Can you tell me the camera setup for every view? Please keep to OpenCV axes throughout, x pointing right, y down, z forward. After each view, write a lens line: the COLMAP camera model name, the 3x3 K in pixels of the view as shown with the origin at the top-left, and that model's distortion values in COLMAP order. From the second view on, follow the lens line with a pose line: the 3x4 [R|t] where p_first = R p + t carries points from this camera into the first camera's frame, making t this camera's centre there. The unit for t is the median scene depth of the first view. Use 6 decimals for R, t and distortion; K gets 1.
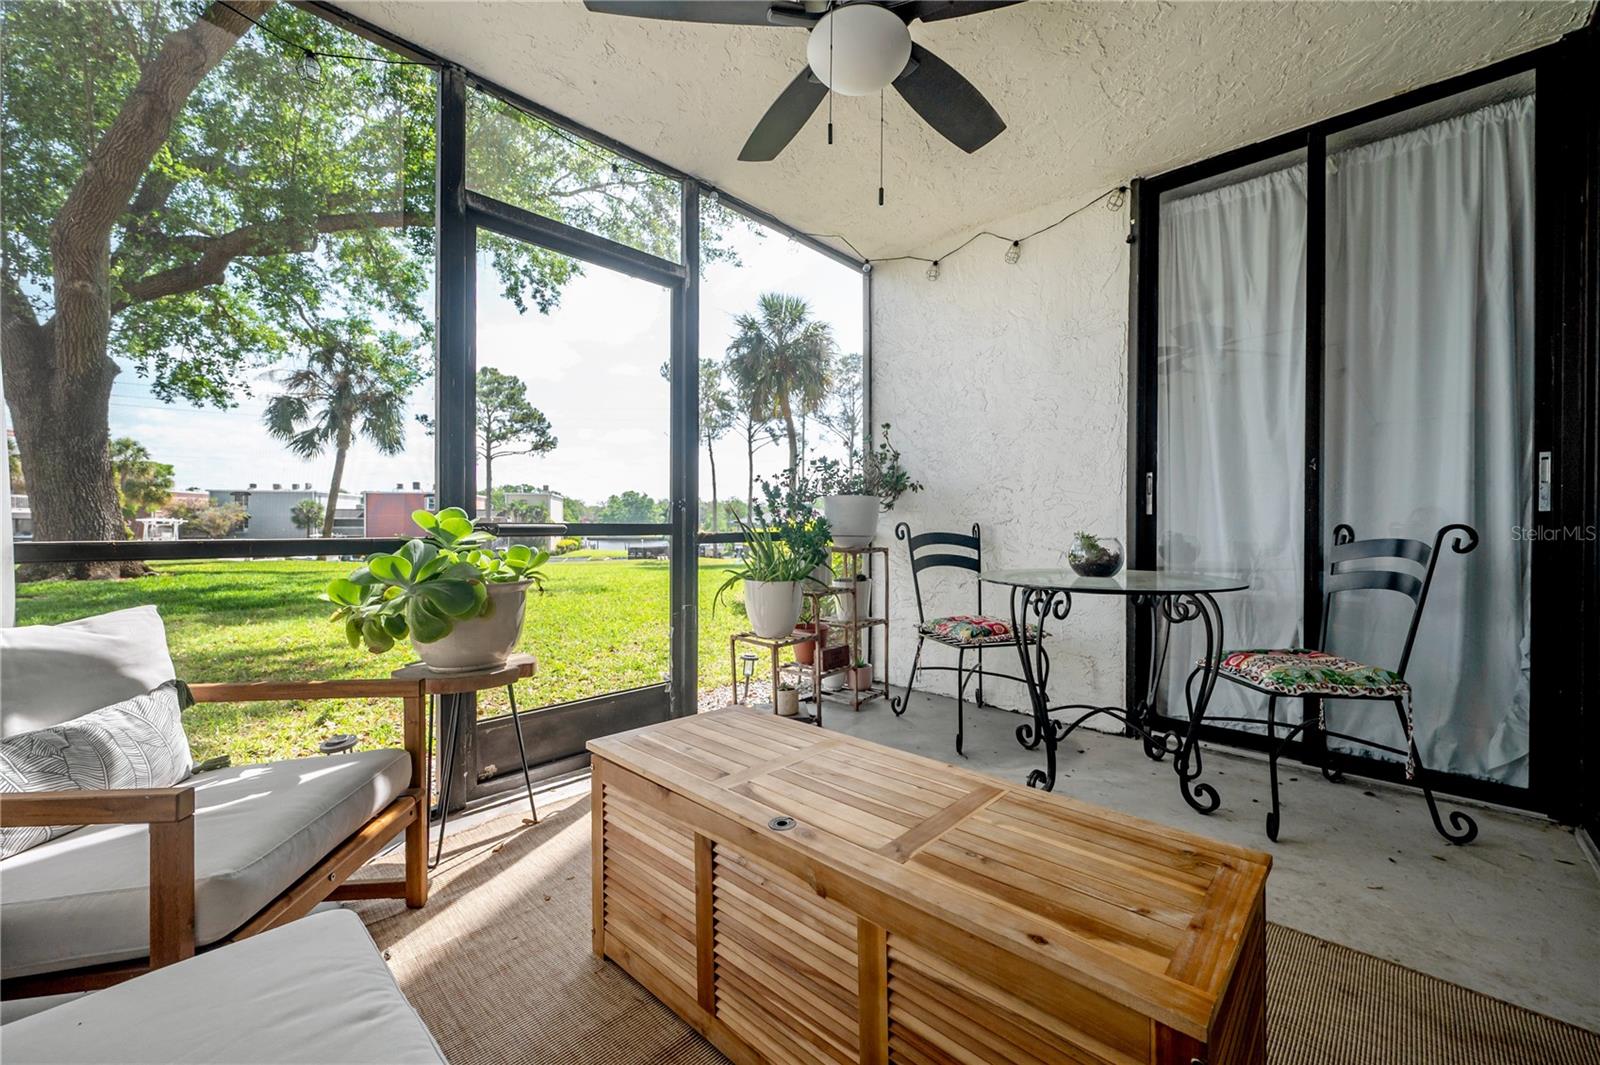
lens RADIAL K [[653.7, 0, 800.0], [0, 653.7, 532.5], [0, 0, 1]] dist [0.000311, 0.000125]
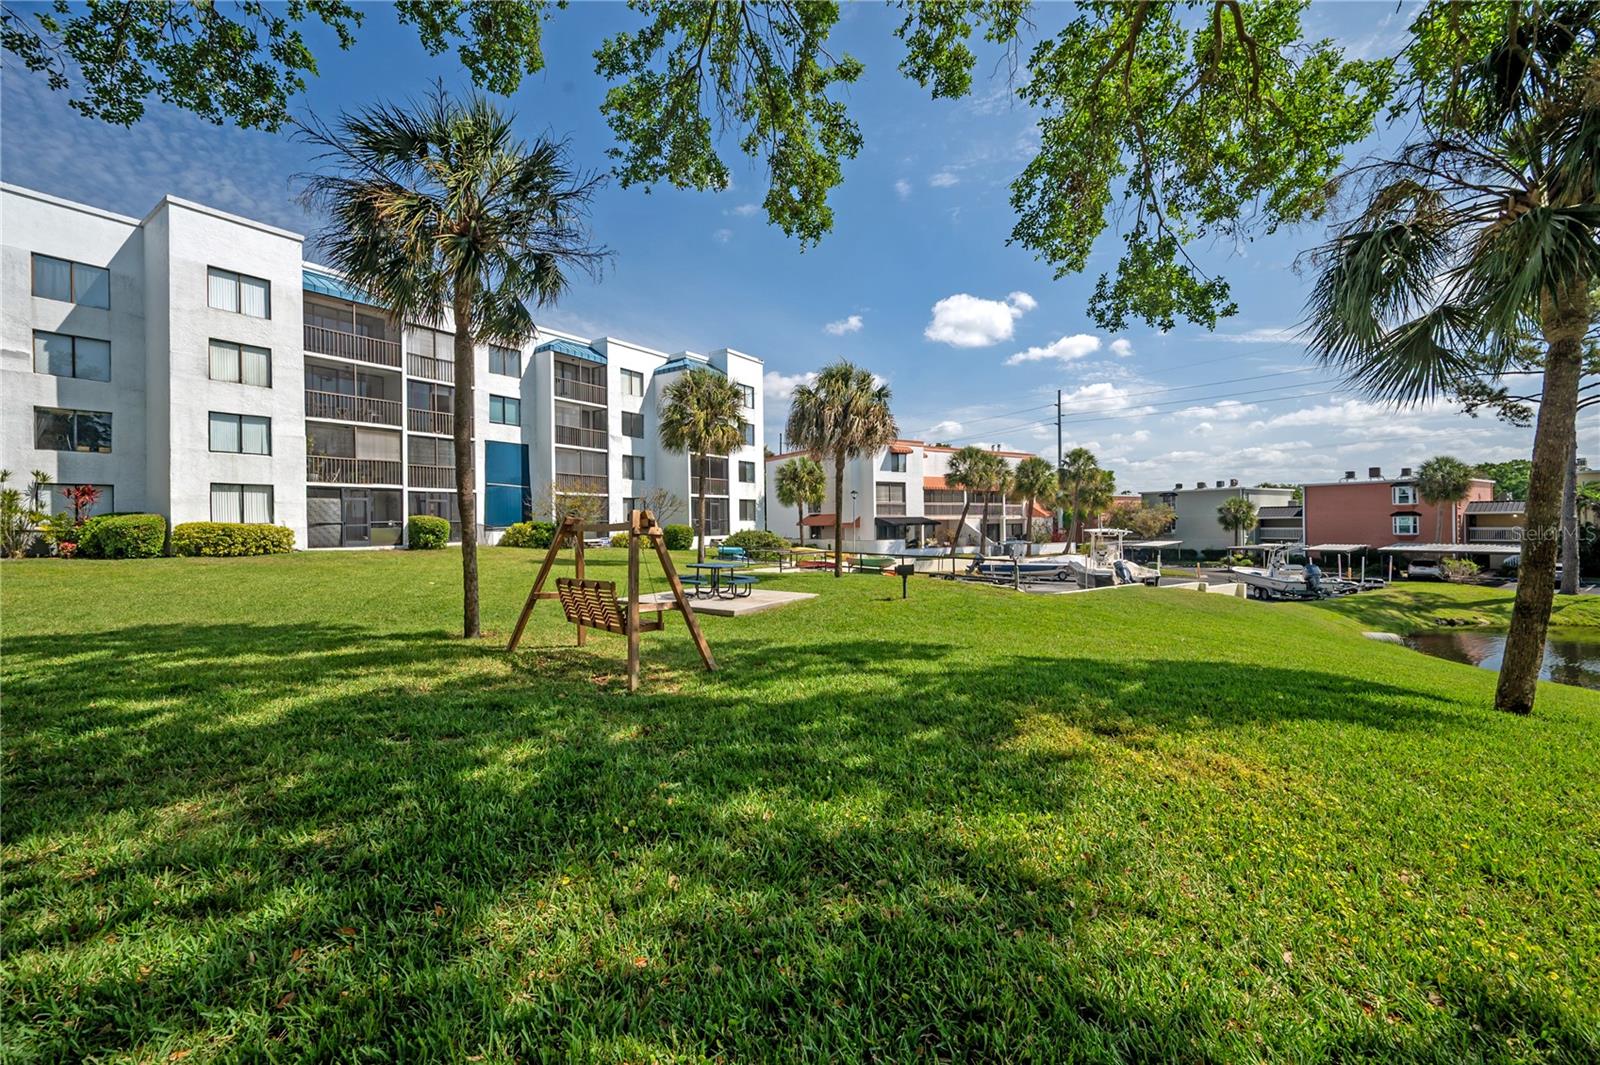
lens RADIAL K [[653.7, 0, 800.0], [0, 653.7, 532.5], [0, 0, 1]] dist [0.000311, 0.000125]
pose [[0.353208, 0.005156, -0.935531, -0.141888], [0.001791, 0.999979, 0.006187, -0.010237], [0.935543, -0.003861, 0.353191, 0.144870]]
